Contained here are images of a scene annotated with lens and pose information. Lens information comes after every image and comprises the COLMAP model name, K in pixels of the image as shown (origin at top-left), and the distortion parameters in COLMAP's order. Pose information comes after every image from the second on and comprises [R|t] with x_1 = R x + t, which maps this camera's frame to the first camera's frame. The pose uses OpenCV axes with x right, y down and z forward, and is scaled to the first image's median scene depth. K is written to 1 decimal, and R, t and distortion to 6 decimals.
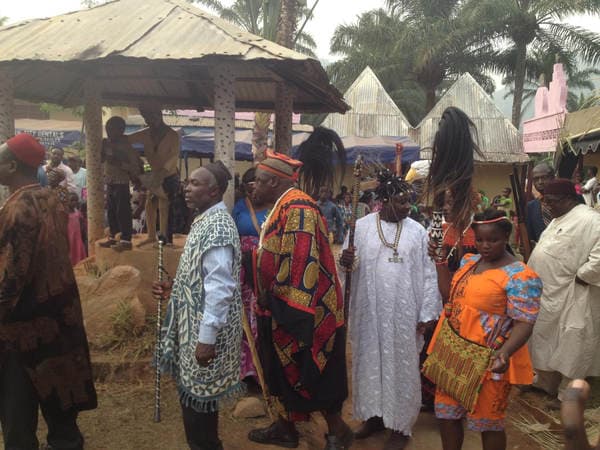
lens RADIAL K [[575.4, 0, 297.7], [0, 575.4, 233.5], [0, 0, 1]] dist [0.177883, -0.352826]
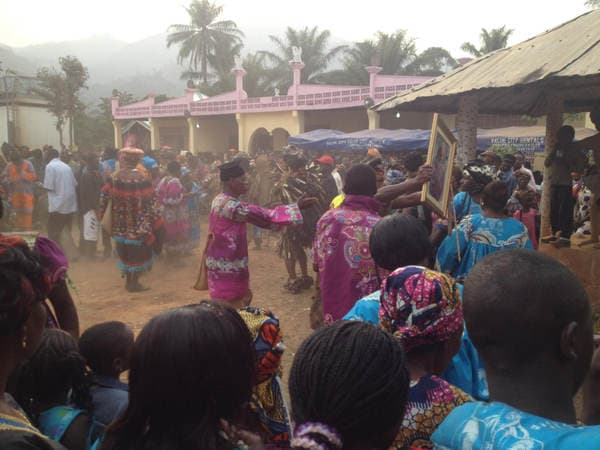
lens RADIAL K [[576.1, 0, 299.4], [0, 576.1, 228.0], [0, 0, 1]] dist [0.175209, -0.357393]
pose [[0.704245, 0.062142, -0.707232, 0.073350], [-0.072121, 0.997271, 0.015810, 0.006568], [0.706284, 0.039873, 0.706805, -0.068768]]
